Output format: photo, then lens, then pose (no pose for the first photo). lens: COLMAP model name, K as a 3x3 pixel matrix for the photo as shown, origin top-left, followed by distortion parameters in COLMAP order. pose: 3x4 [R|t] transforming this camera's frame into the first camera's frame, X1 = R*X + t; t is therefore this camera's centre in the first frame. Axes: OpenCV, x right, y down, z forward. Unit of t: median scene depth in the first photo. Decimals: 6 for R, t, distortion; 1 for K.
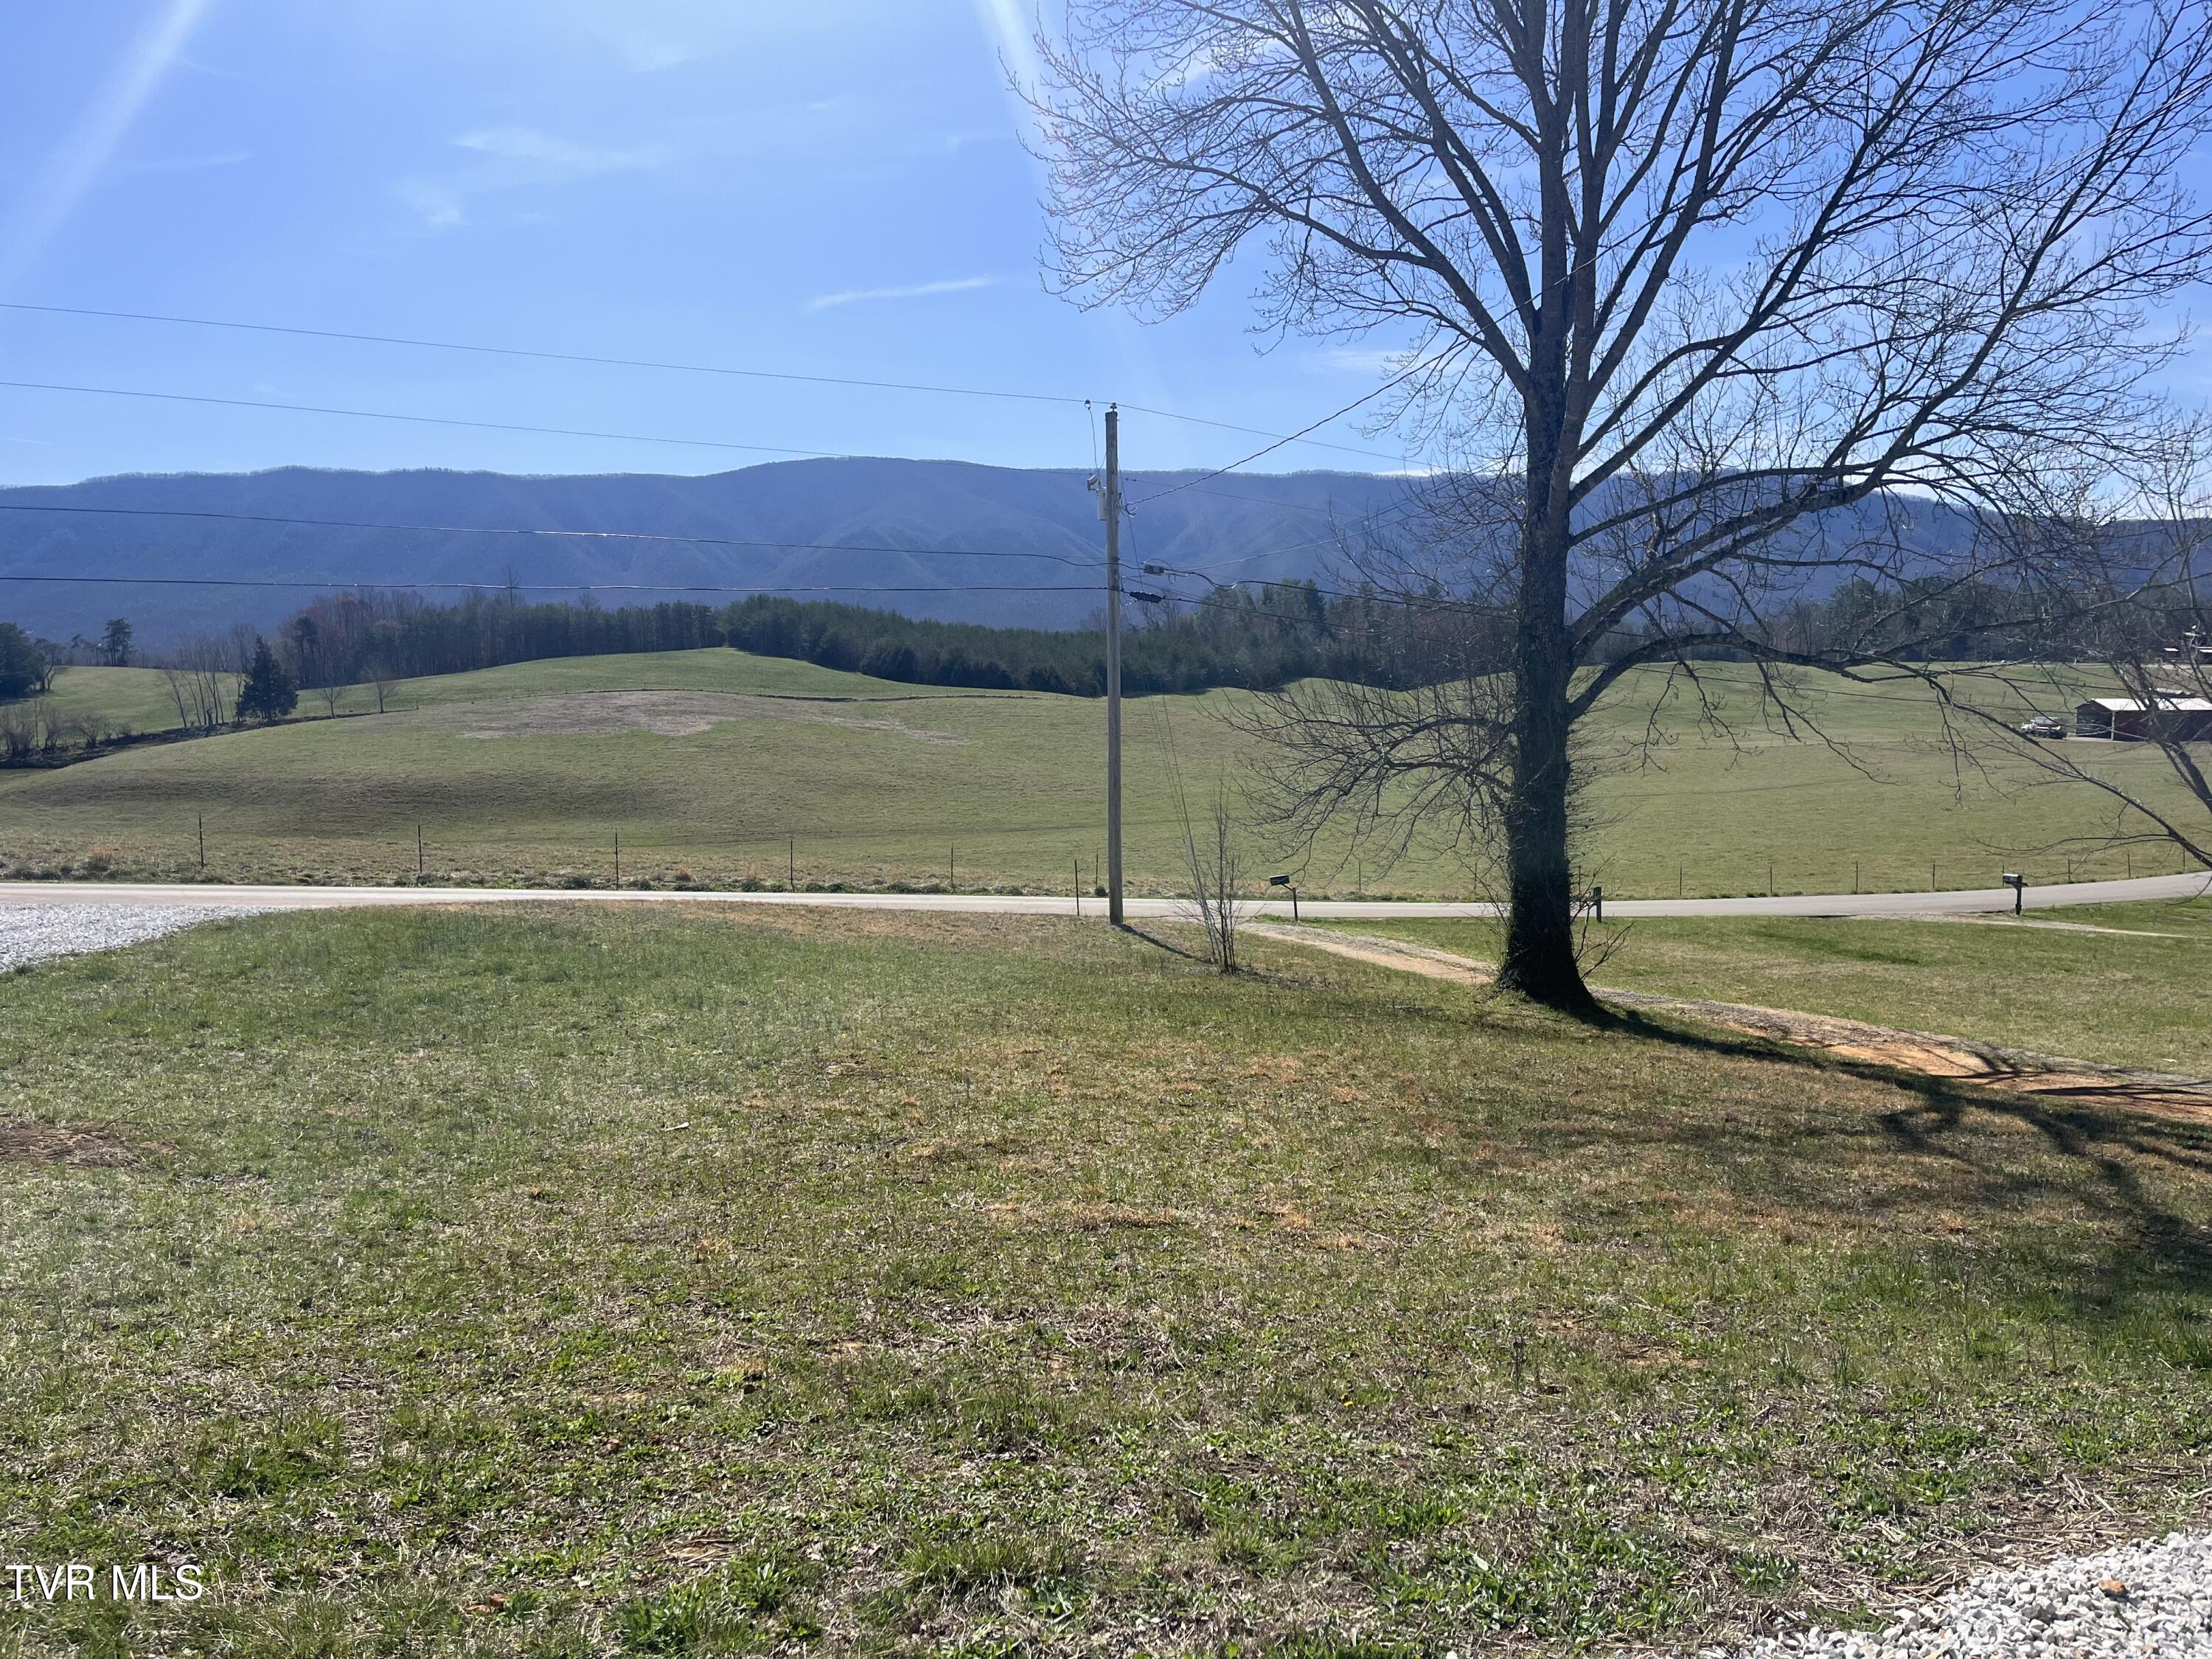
lens RADIAL K [[1678.6, 0, 1107.5], [0, 1678.6, 822.6], [0, 0, 1]] dist [0.067728, -0.070222]
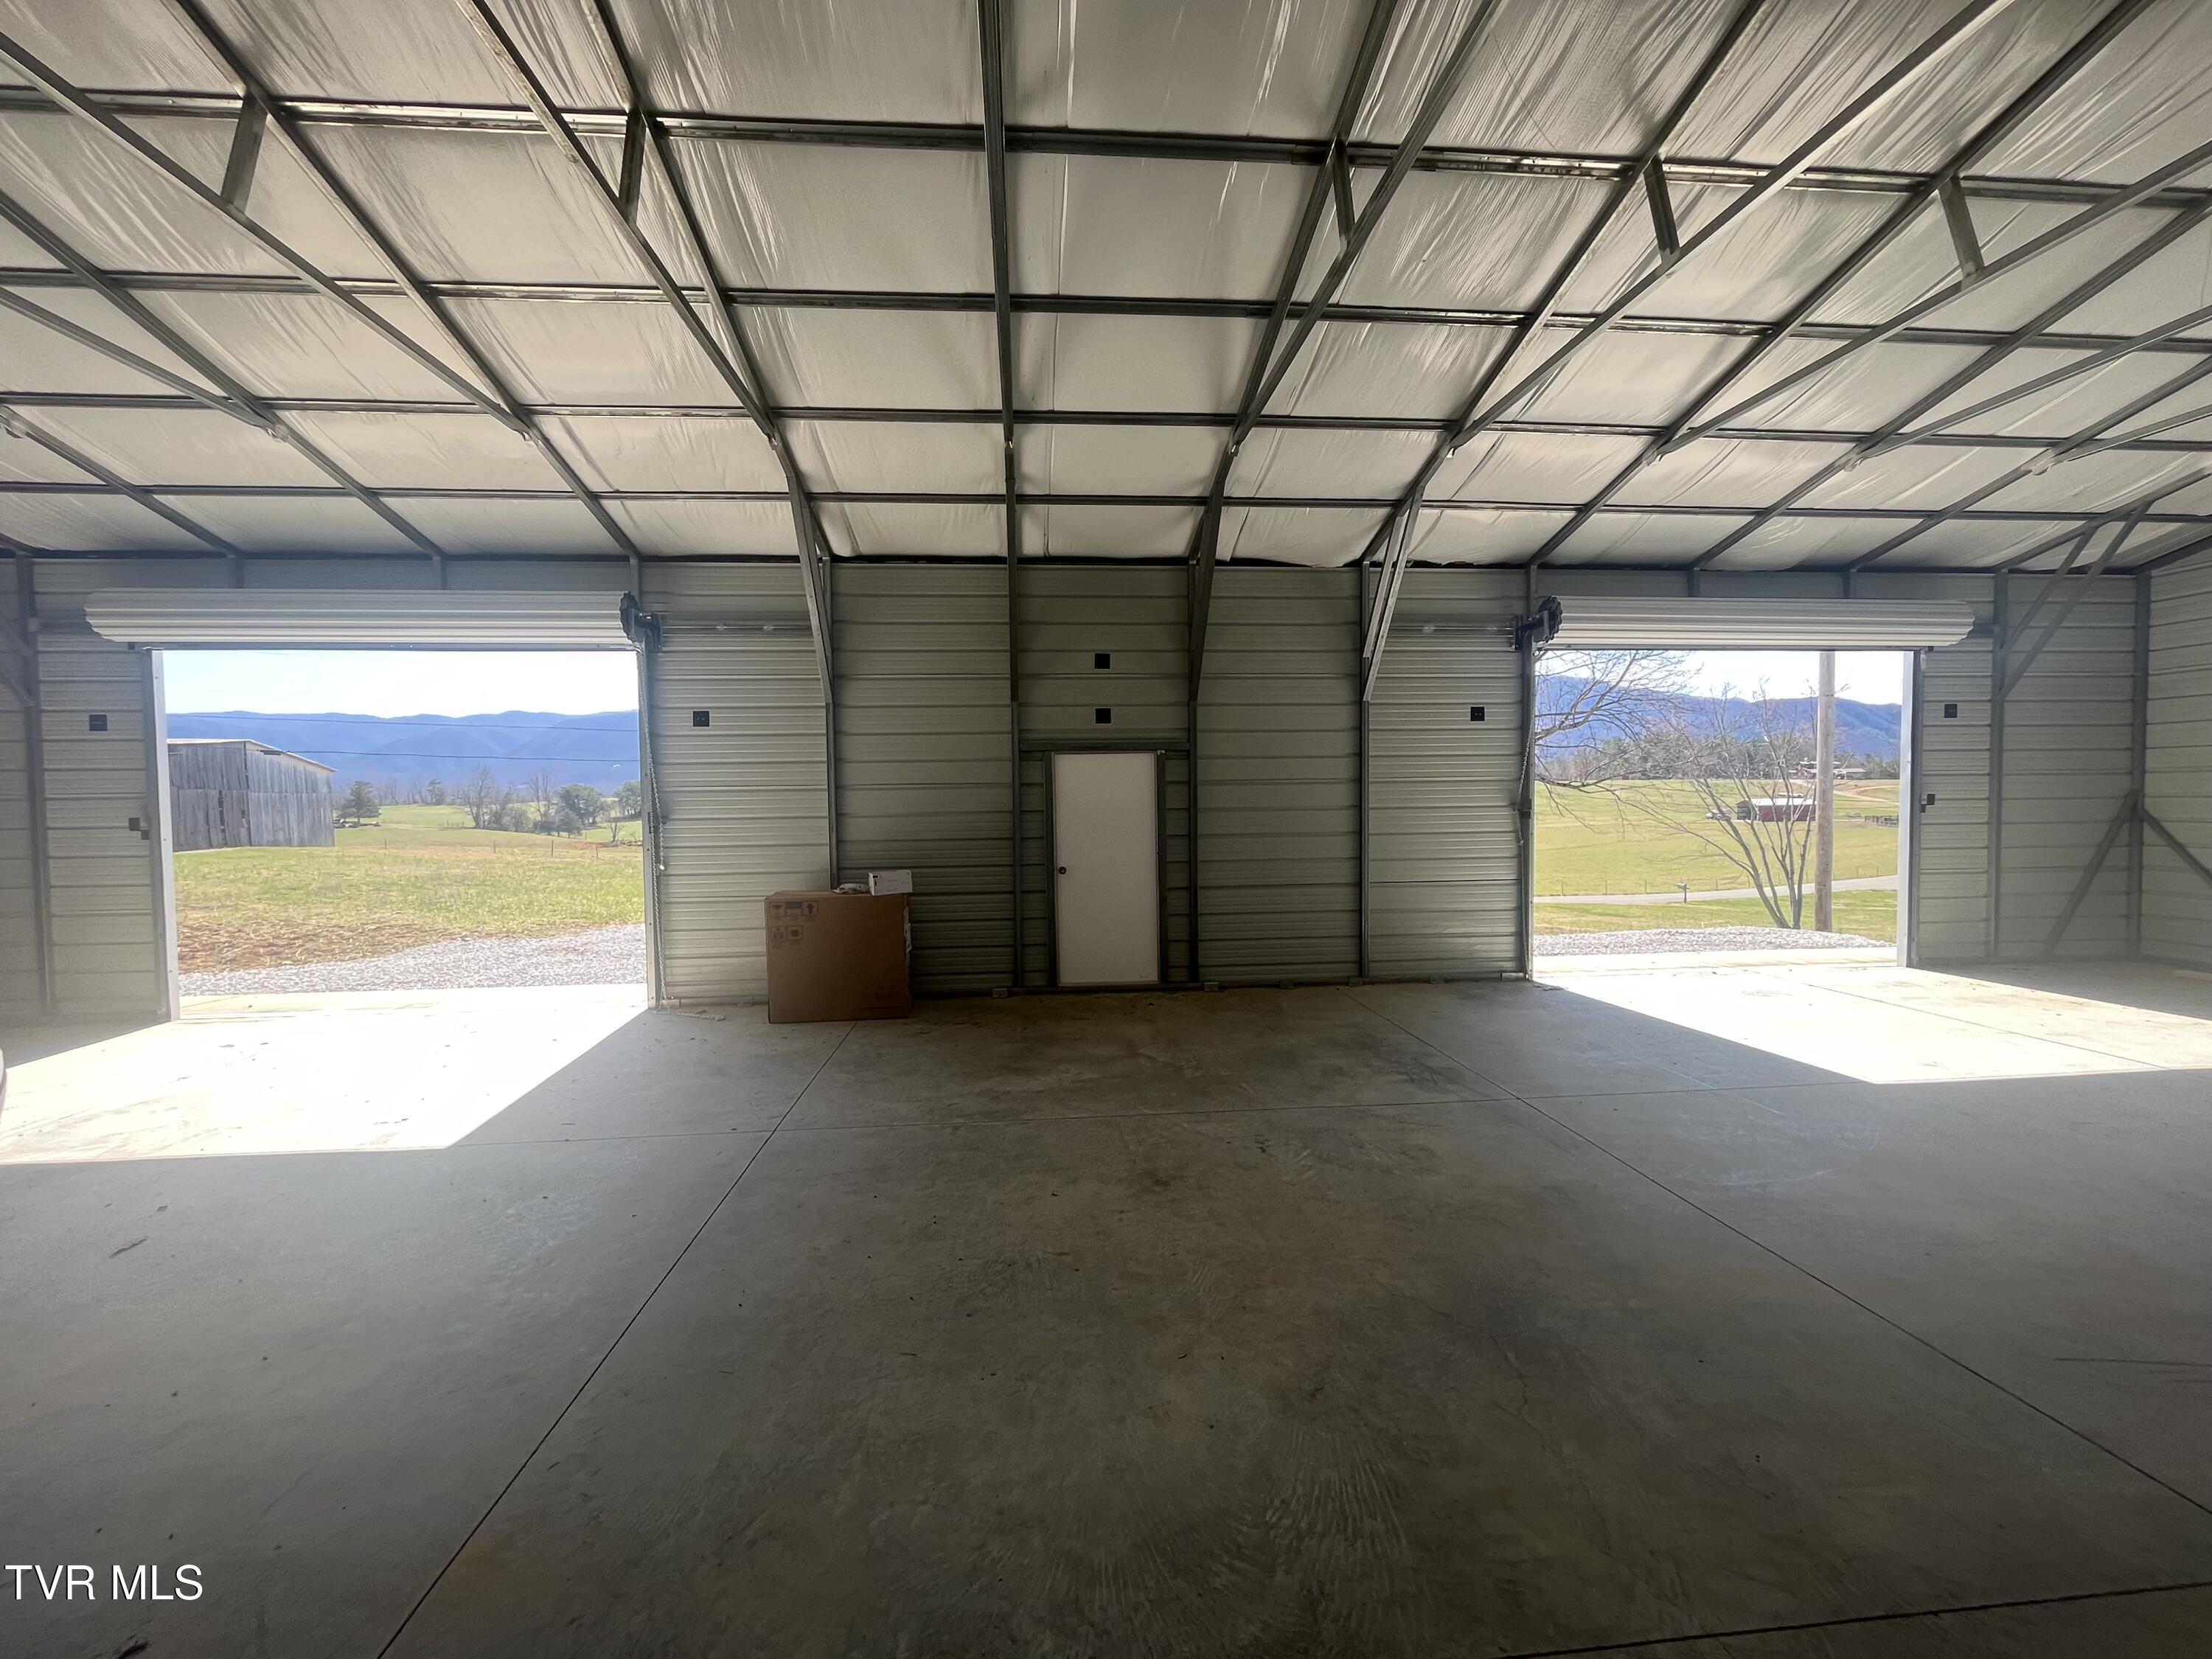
lens RADIAL K [[901.1, 0, 1093.4], [0, 901.1, 828.2], [0, 0, 1]] dist [-0.001214, -0.000134]
pose [[0.993748, -0.009159, -0.111271, -0.067295], [0.003690, 0.998779, -0.049259, 0.016068], [0.111586, 0.048541, 0.992569, -0.208193]]
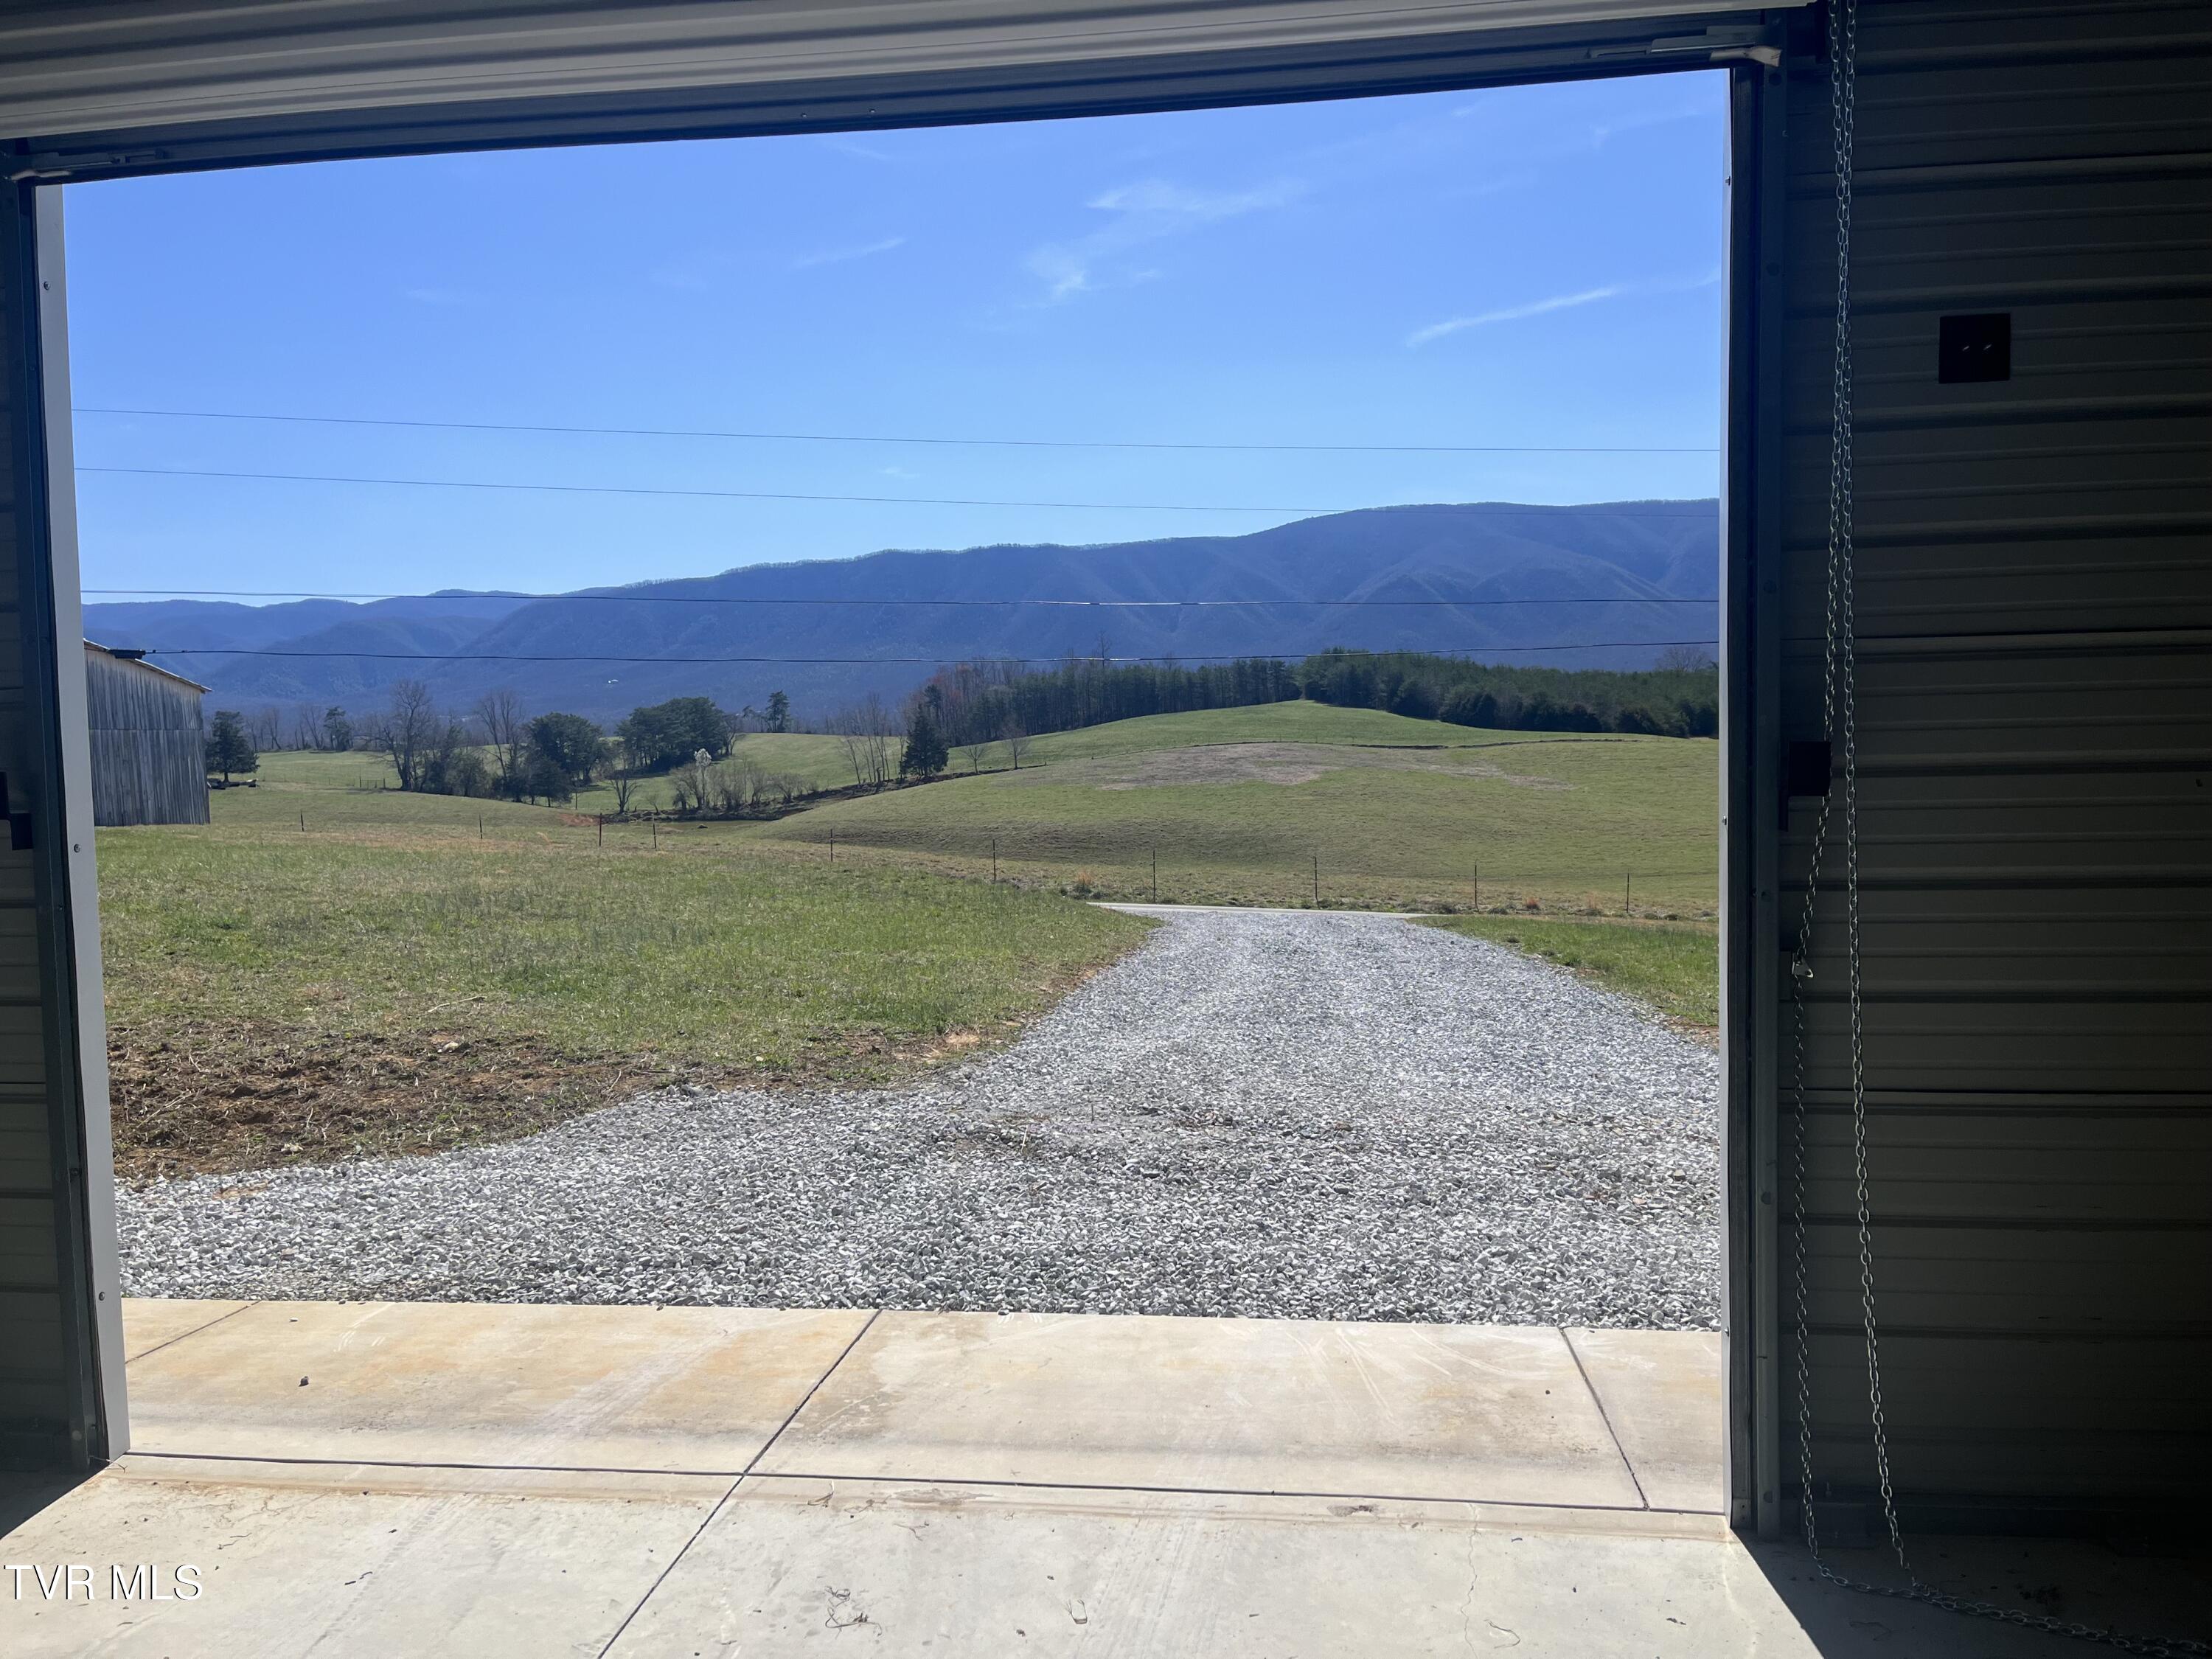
lens RADIAL K [[1678.6, 0, 1089.0], [0, 1678.6, 851.6], [0, 0, 1]] dist [0.067728, -0.070222]
pose [[0.947984, 0.000406, -0.318319, -0.175967], [-0.004253, 0.999926, -0.011390, 0.010326], [0.318291, 0.012151, 0.947915, -0.131395]]
